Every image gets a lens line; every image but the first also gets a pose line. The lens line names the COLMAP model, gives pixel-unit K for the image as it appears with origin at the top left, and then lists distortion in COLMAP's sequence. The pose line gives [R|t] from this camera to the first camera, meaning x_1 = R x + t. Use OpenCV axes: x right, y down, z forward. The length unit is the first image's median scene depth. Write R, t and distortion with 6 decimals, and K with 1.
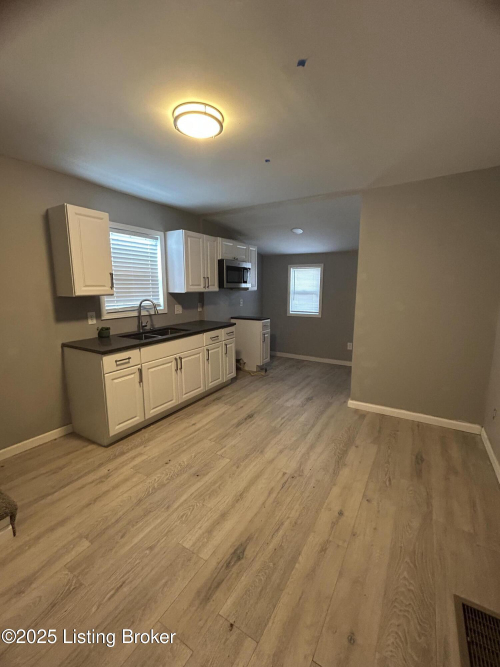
lens RADIAL K [[286.1, 0, 250.0], [0, 286.1, 333.5], [0, 0, 1]] dist [0.002829, 0.001118]
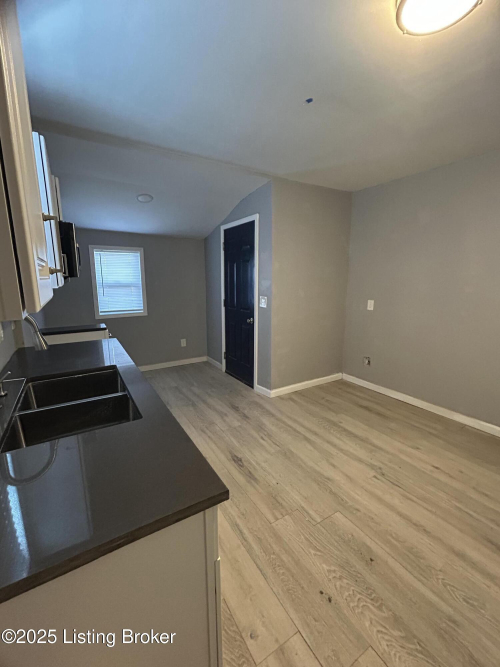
lens RADIAL K [[286.1, 0, 250.0], [0, 286.1, 333.5], [0, 0, 1]] dist [0.002829, 0.001118]
pose [[0.448362, -0.174443, 0.876665, -0.632296], [0.148294, 0.981697, 0.119499, -0.112074], [-0.881465, 0.076425, 0.466025, 0.708150]]
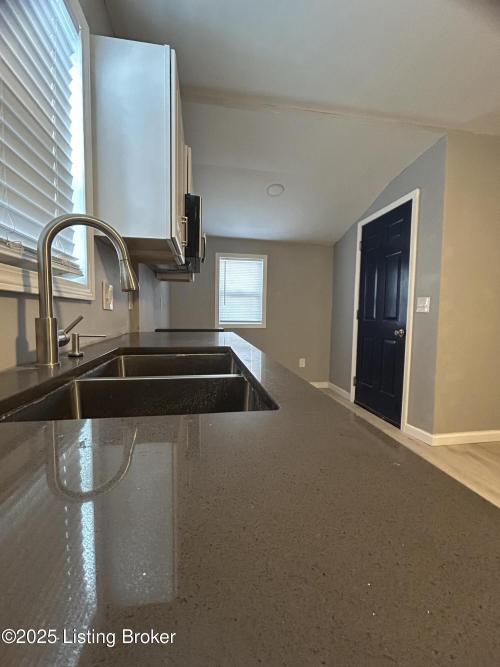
lens RADIAL K [[286.1, 0, 250.0], [0, 286.1, 333.5], [0, 0, 1]] dist [0.002829, 0.001118]
pose [[0.751659, -0.038084, 0.658451, -0.494435], [0.098221, 0.993663, -0.054653, -0.012843], [-0.652197, 0.105754, 0.750636, 0.905558]]
